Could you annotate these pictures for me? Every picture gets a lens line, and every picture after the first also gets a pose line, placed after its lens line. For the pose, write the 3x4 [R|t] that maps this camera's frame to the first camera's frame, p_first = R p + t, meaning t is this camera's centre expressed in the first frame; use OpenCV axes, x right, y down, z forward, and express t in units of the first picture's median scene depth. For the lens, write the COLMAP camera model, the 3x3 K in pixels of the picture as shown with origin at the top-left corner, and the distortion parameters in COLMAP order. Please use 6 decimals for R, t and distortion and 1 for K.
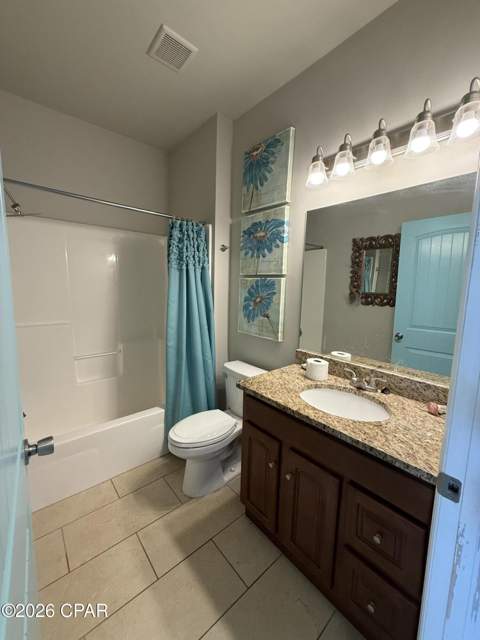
lens RADIAL K [[254.0, 0, 239.4], [0, 254.0, 318.9], [0, 0, 1]] dist [-0.004232, 0.000849]
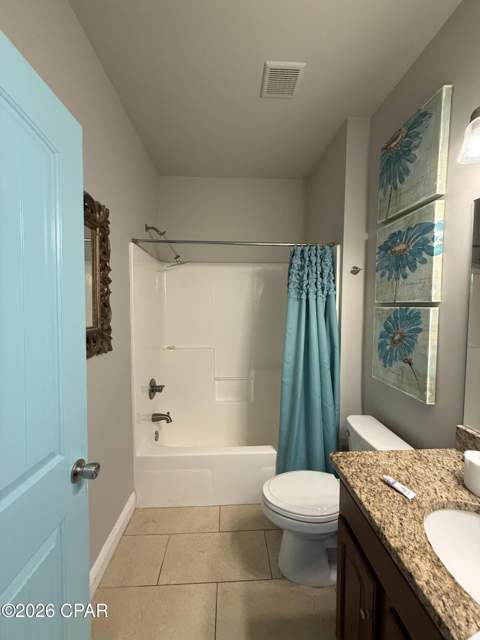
lens RADIAL K [[254.0, 0, 240.5], [0, 254.0, 318.5], [0, 0, 1]] dist [-0.004232, 0.000849]
pose [[0.786609, 0.008396, -0.617395, 0.170658], [-0.064120, 0.995612, -0.068155, -0.052105], [0.614114, 0.093199, 0.783695, 0.169899]]
